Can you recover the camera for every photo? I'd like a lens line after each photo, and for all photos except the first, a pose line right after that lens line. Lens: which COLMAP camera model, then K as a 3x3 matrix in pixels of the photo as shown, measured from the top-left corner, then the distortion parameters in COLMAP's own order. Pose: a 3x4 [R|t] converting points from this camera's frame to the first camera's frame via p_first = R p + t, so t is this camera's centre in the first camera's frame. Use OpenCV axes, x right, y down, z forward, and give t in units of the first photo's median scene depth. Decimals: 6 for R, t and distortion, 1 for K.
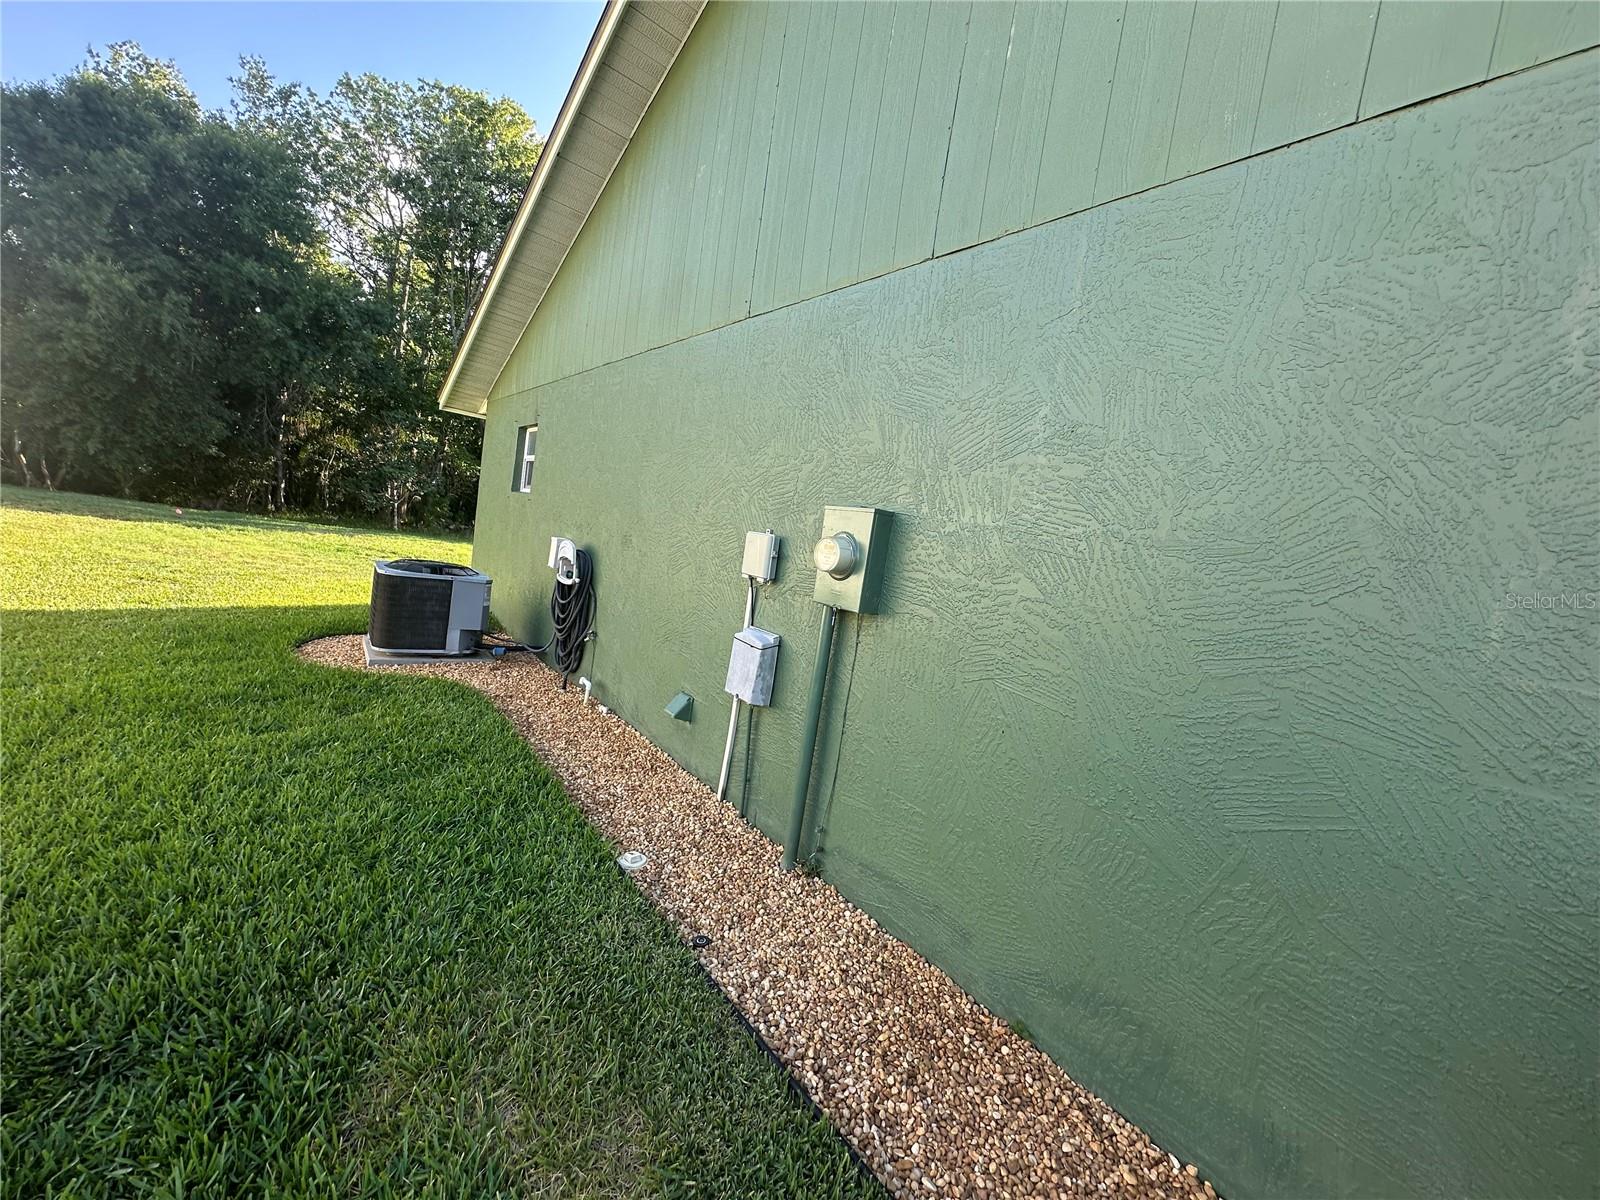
lens RADIAL K [[637.1, 0, 800.0], [0, 637.1, 600.0], [0, 0, 1]] dist [-0.004485, 0.001038]
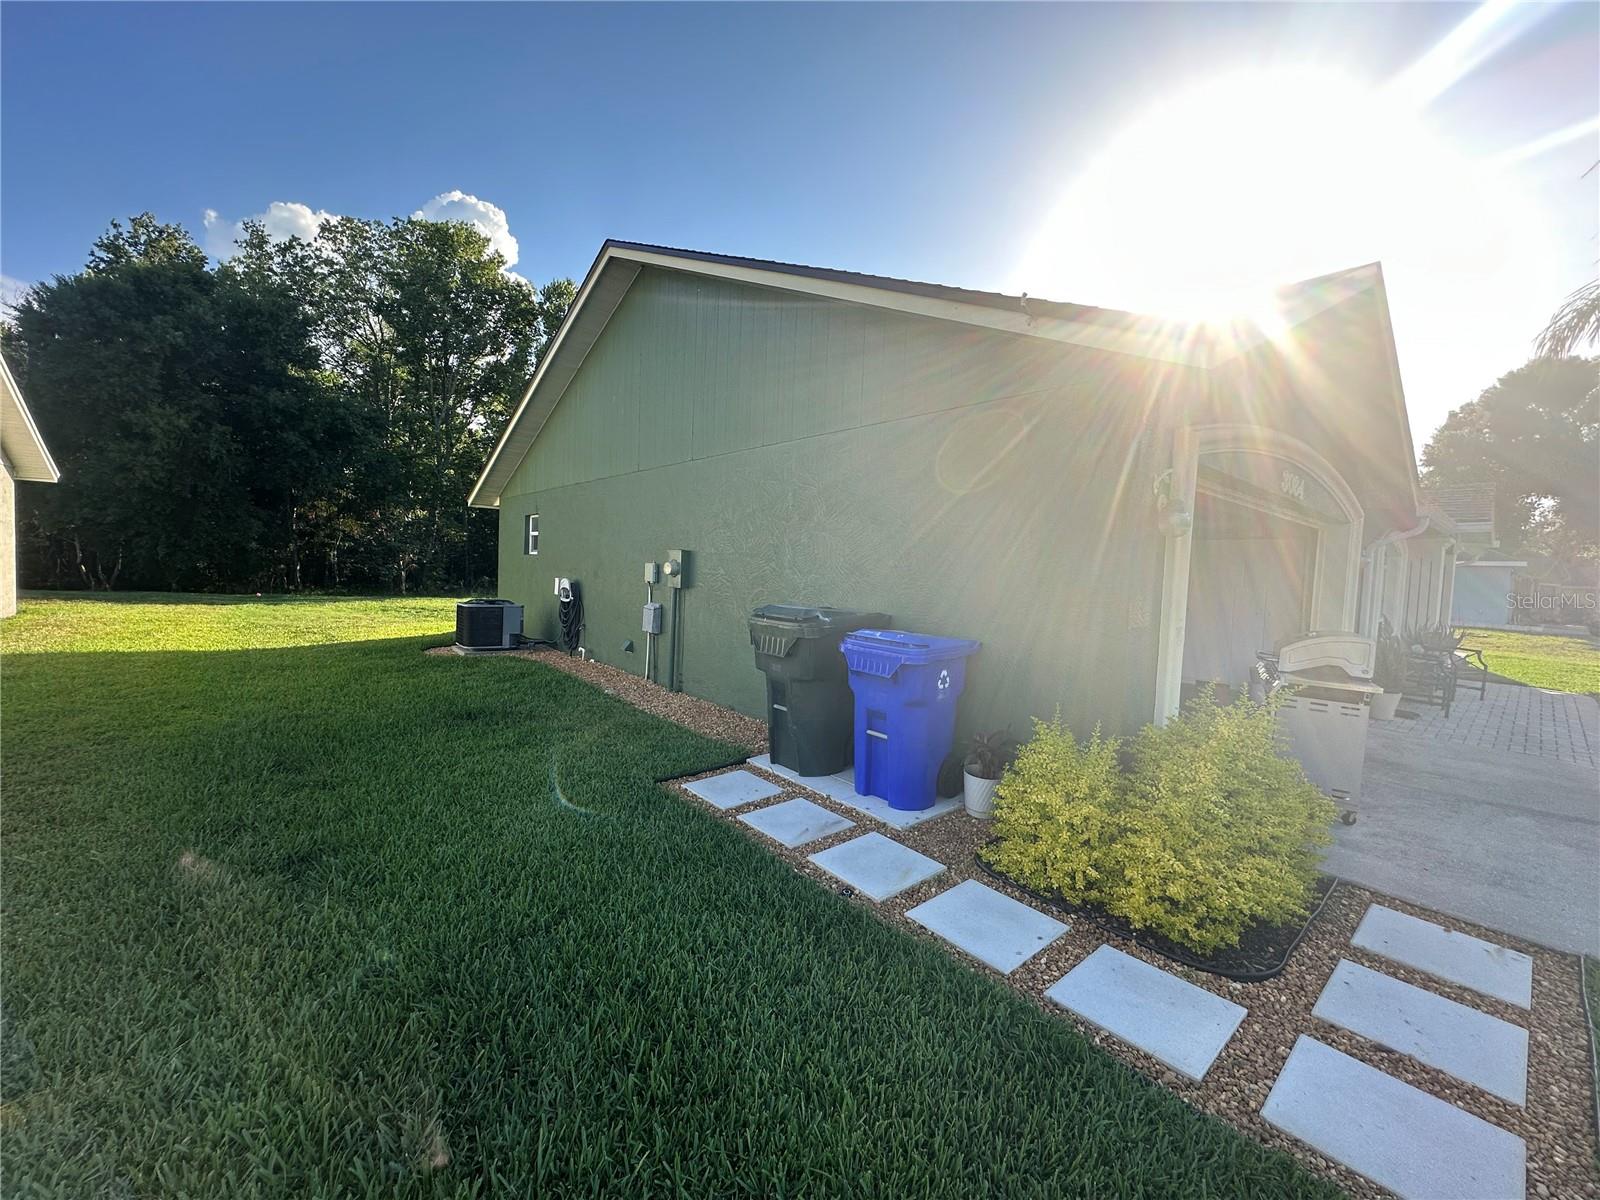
lens RADIAL K [[634.2, 0, 806.9], [0, 634.2, 593.2], [0, 0, 1]] dist [0.017720, 0.000316]
pose [[0.993228, -0.109909, 0.037658, 0.091700], [0.111646, 0.992607, -0.047618, 0.040485], [-0.032146, 0.051500, 0.998155, -0.305112]]
